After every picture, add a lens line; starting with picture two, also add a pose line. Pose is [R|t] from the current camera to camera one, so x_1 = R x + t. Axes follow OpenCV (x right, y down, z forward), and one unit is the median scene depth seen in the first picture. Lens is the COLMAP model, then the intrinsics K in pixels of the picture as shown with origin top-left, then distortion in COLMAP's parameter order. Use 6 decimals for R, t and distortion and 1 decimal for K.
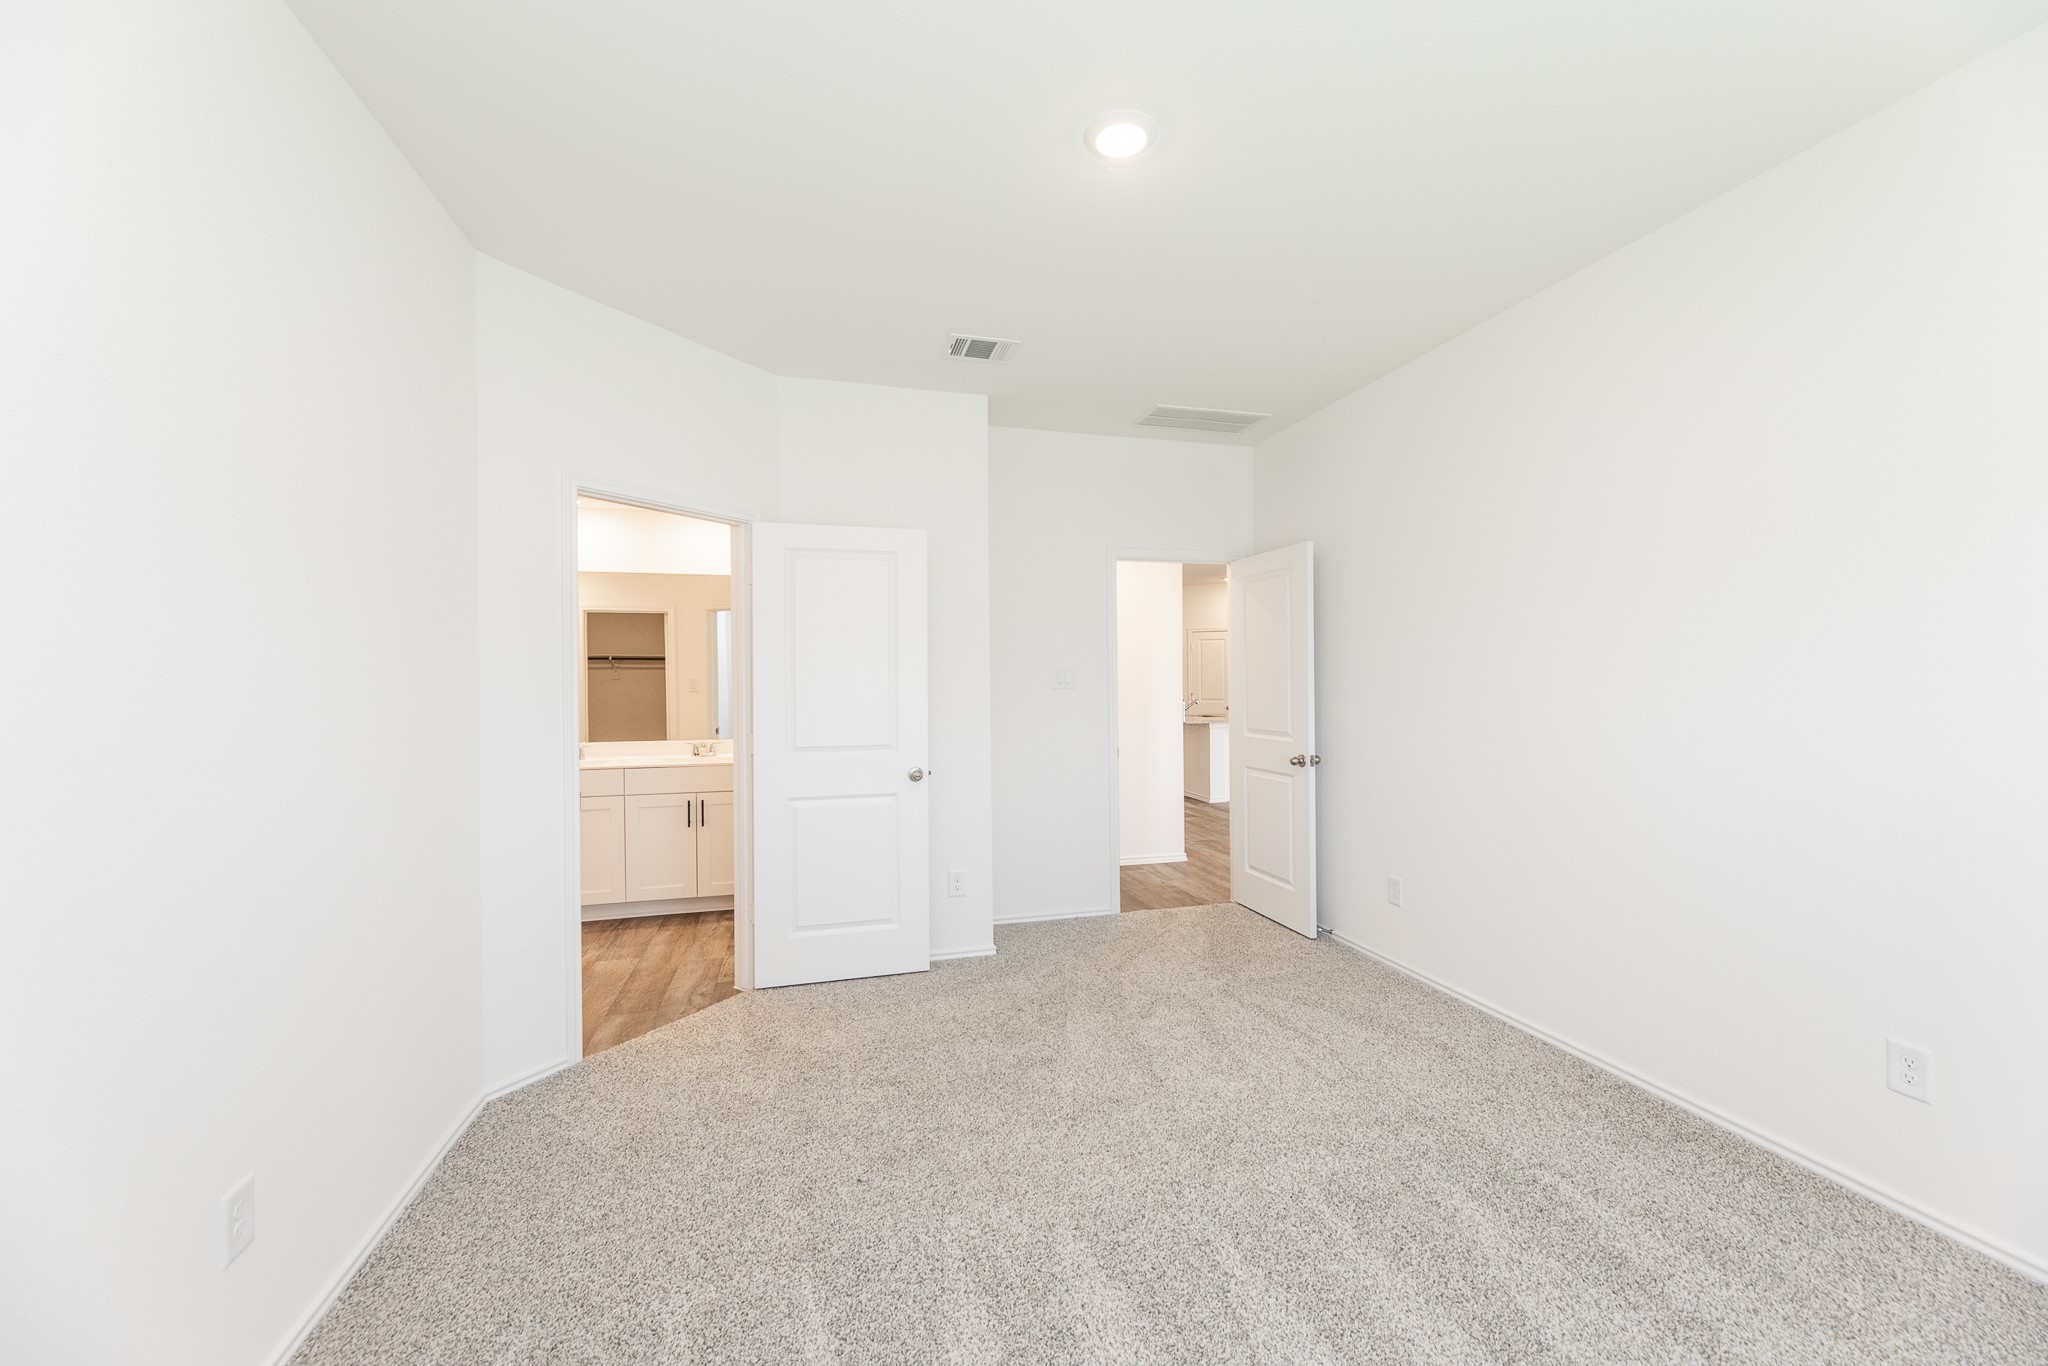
lens RADIAL K [[823.3, 0, 1034.3], [0, 823.3, 681.6], [0, 0, 1]] dist [-0.002075, -0.000096]
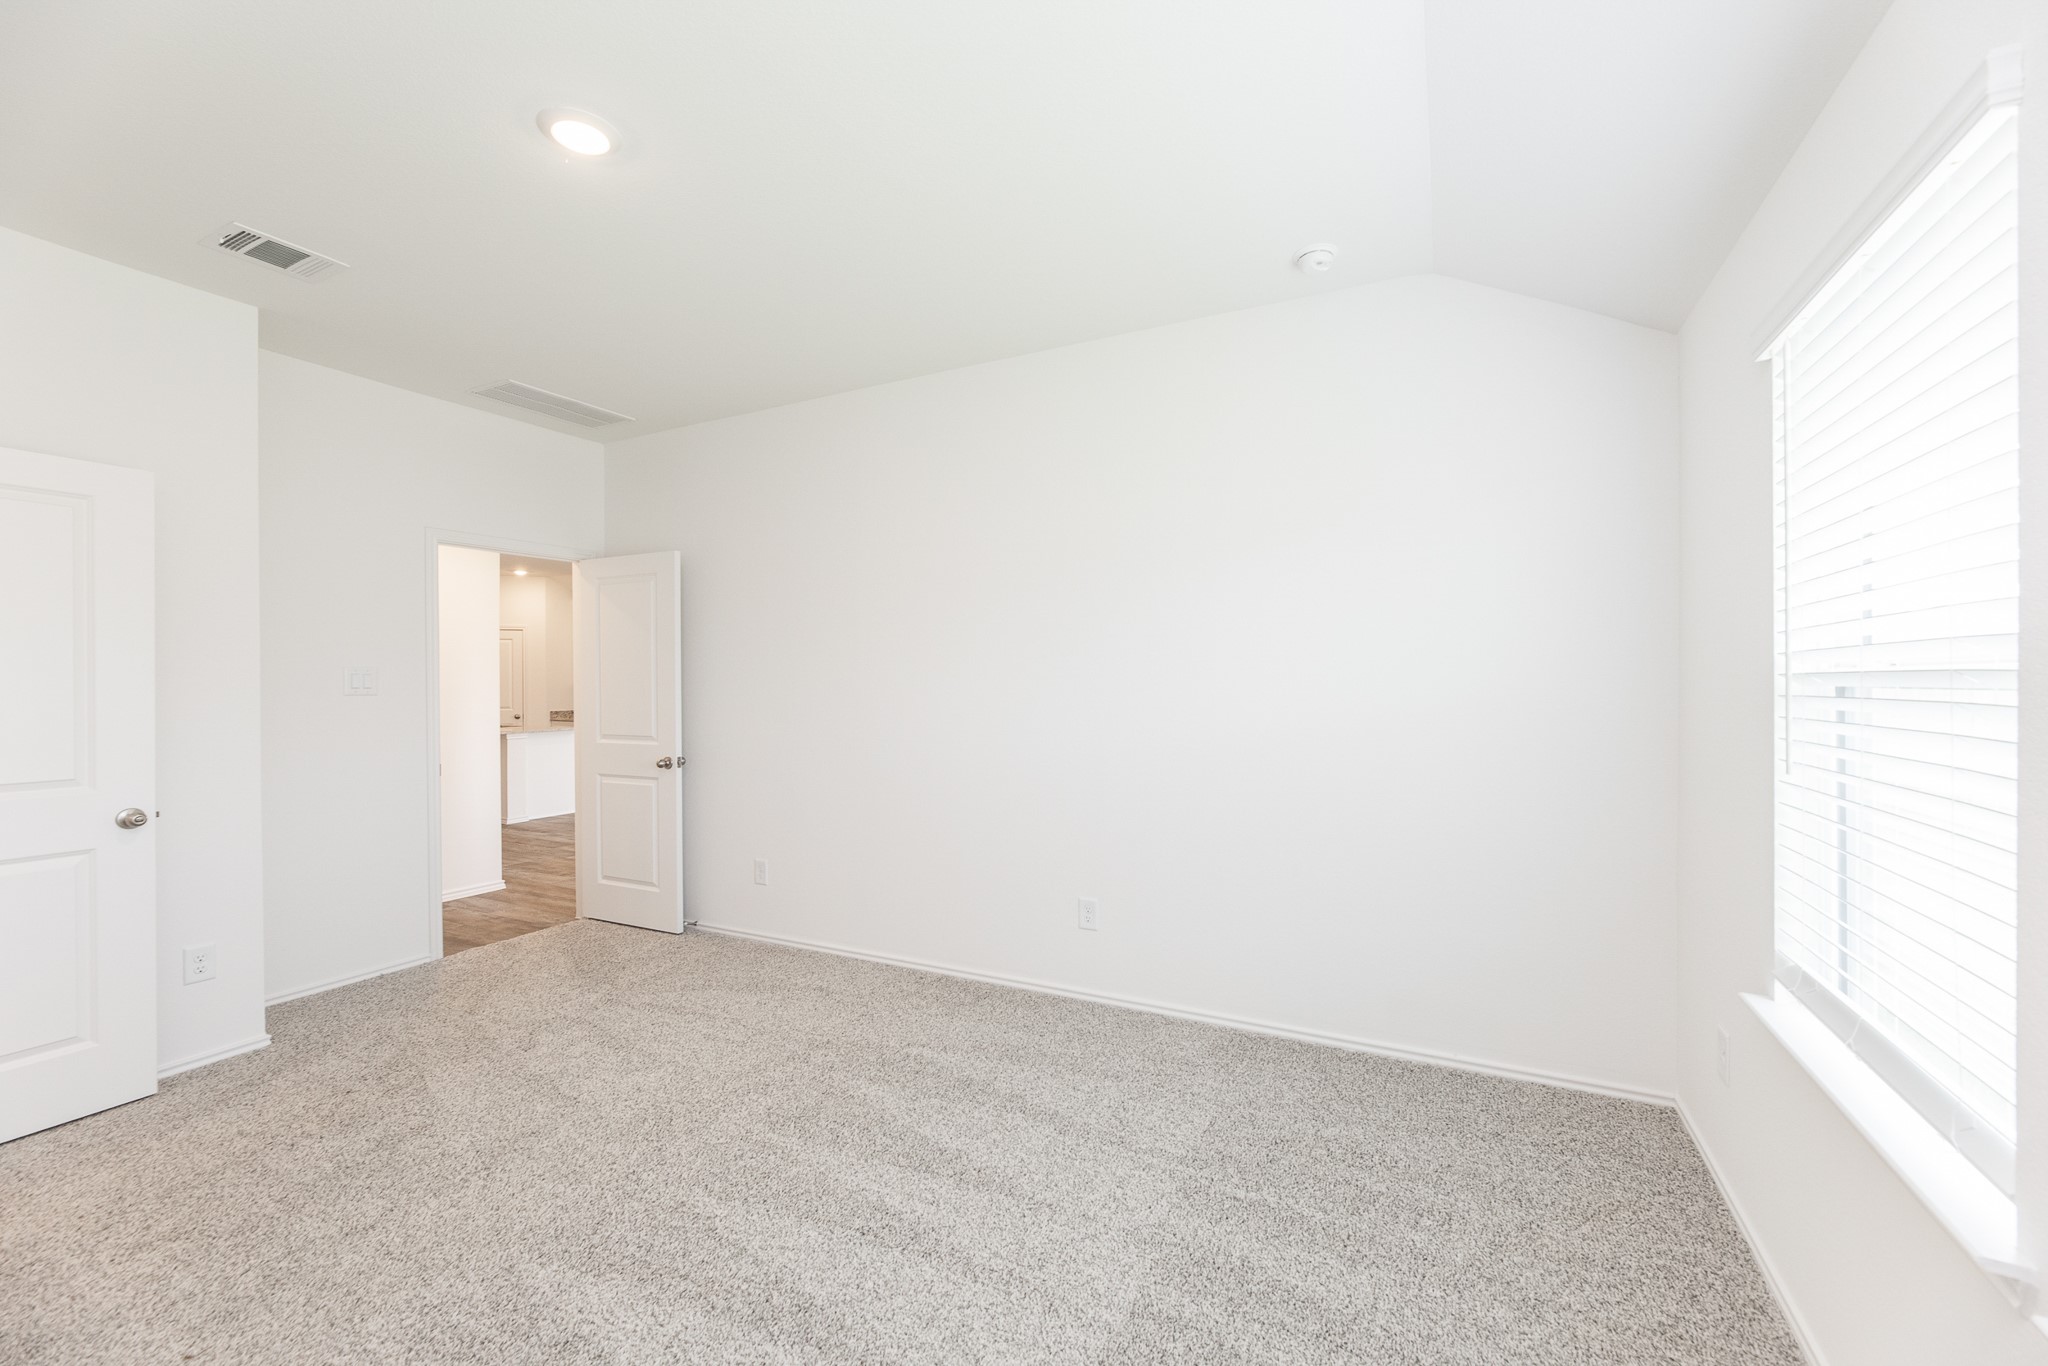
lens RADIAL K [[823.3, 0, 1034.3], [0, 823.3, 681.6], [0, 0, 1]] dist [-0.002075, -0.000096]
pose [[0.675818, 0.003773, 0.737059, -0.146084], [0.001705, 0.999976, -0.006682, 0.002594], [-0.737067, 0.005772, 0.675795, -0.038703]]
